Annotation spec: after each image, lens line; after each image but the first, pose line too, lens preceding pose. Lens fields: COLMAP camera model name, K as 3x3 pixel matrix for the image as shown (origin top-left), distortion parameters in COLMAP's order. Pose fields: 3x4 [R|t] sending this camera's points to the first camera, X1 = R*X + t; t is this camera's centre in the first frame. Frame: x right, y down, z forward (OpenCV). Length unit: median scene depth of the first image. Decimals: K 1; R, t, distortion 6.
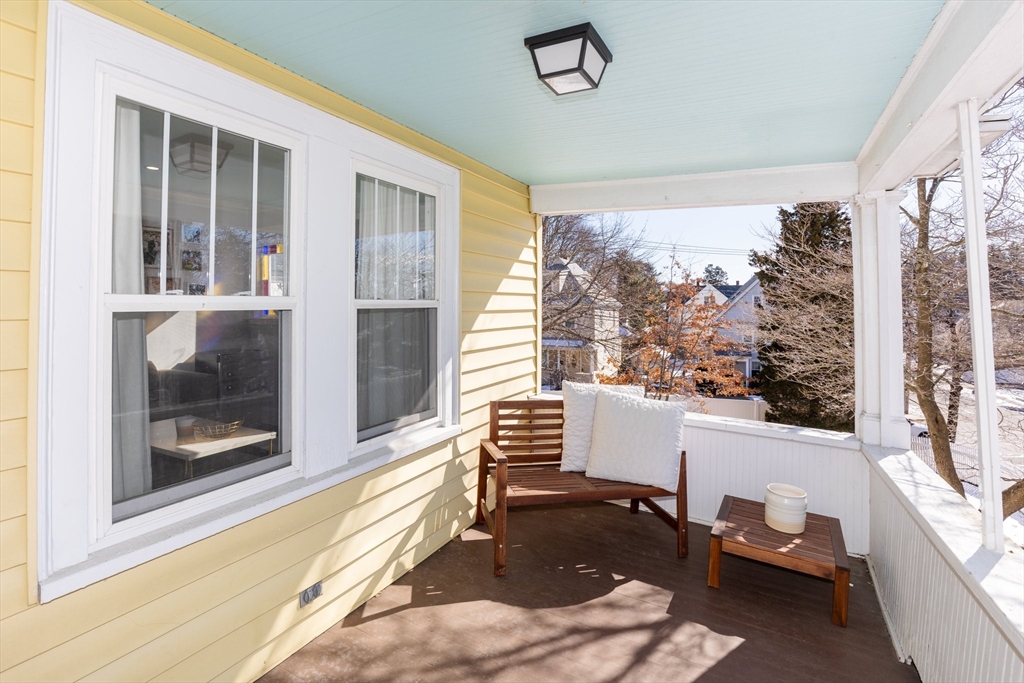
lens RADIAL K [[476.7, 0, 510.6], [0, 476.7, 298.5], [0, 0, 1]] dist [-0.038075, -0.000200]
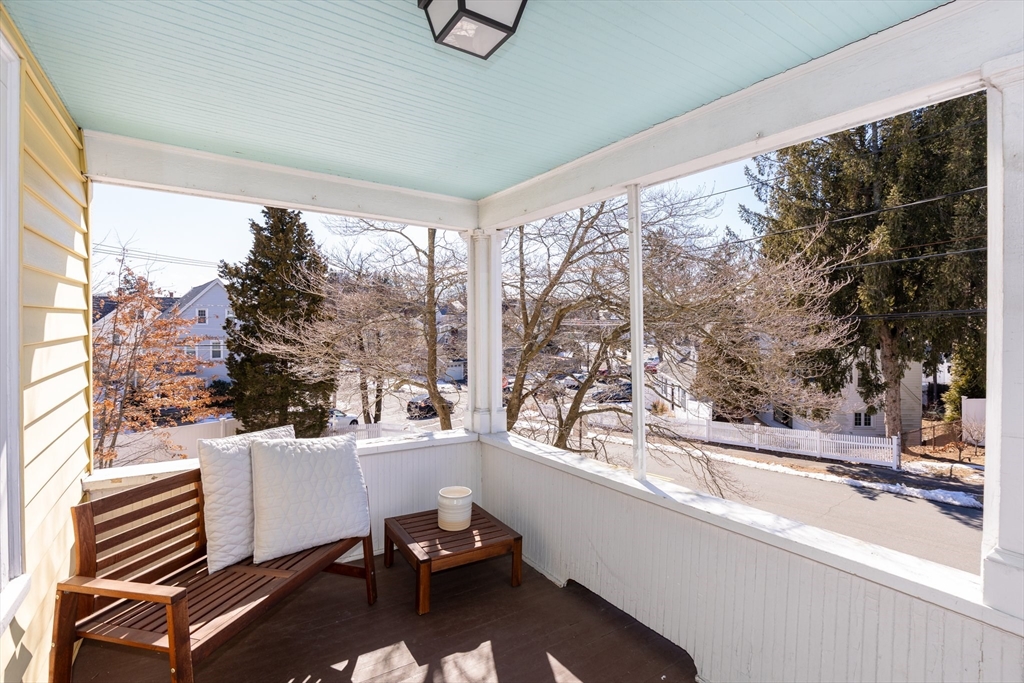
lens RADIAL K [[476.6, 0, 510.9], [0, 476.6, 318.1], [0, 0, 1]] dist [-0.039698, 0.000213]
pose [[0.462014, -0.012071, 0.886790, -0.275106], [0.000196, 0.999909, 0.013509, -0.008250], [-0.886873, -0.006068, 0.461974, 0.316508]]
